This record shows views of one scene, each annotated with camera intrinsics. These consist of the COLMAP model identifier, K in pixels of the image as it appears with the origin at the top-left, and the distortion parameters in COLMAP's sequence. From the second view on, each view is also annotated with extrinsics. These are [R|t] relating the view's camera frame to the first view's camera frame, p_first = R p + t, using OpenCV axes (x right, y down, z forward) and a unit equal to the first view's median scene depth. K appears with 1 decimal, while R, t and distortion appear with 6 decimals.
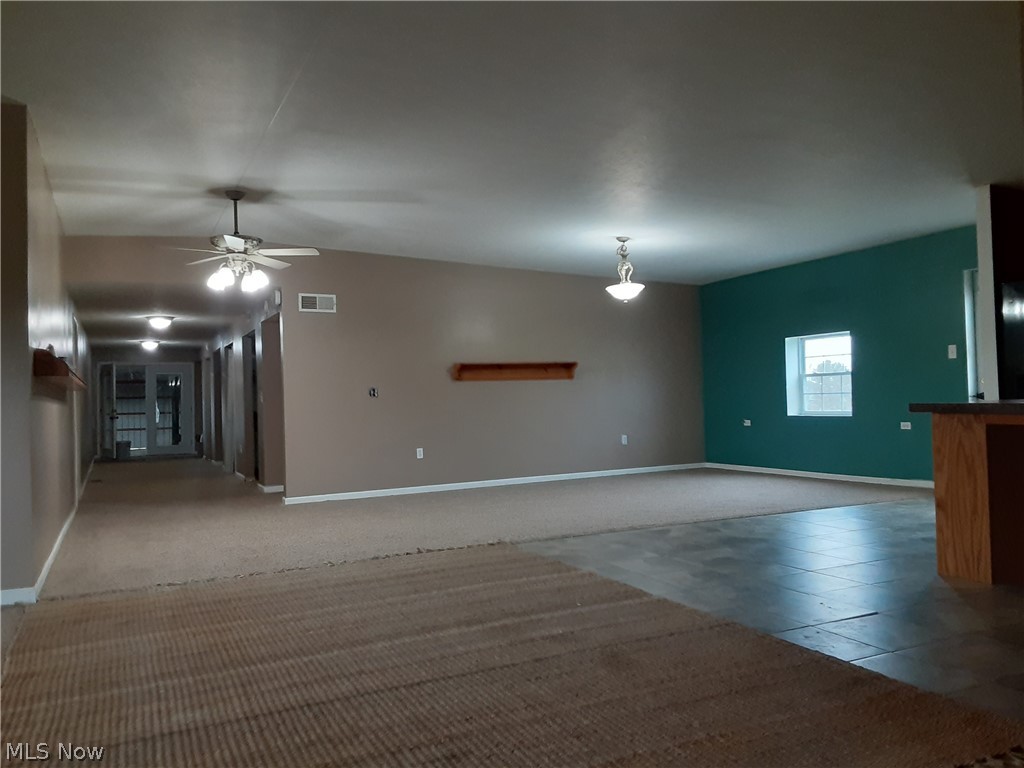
lens RADIAL K [[815.7, 0, 531.0], [0, 815.7, 382.3], [0, 0, 1]] dist [0.107618, -0.155881]
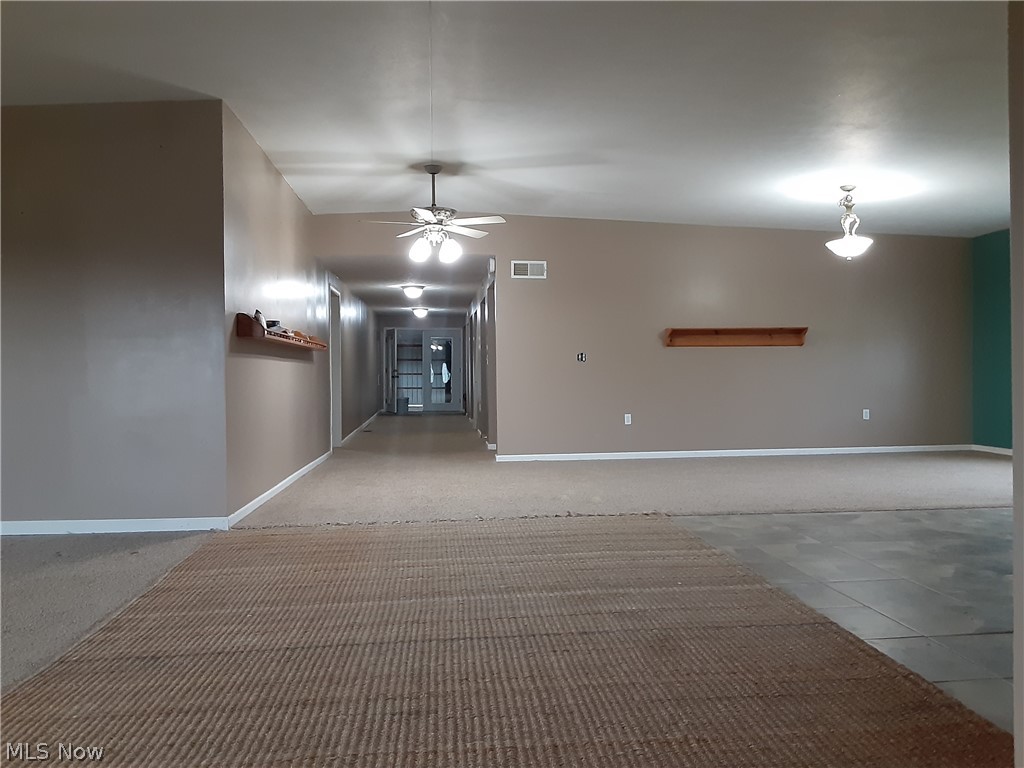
lens RADIAL K [[815.7, 0, 531.0], [0, 815.7, 382.3], [0, 0, 1]] dist [0.107618, -0.155881]
pose [[0.937884, 0.025209, -0.346032, 0.131168], [-0.011244, 0.999041, 0.042307, 0.001737], [0.346767, -0.035788, 0.937268, 0.040891]]
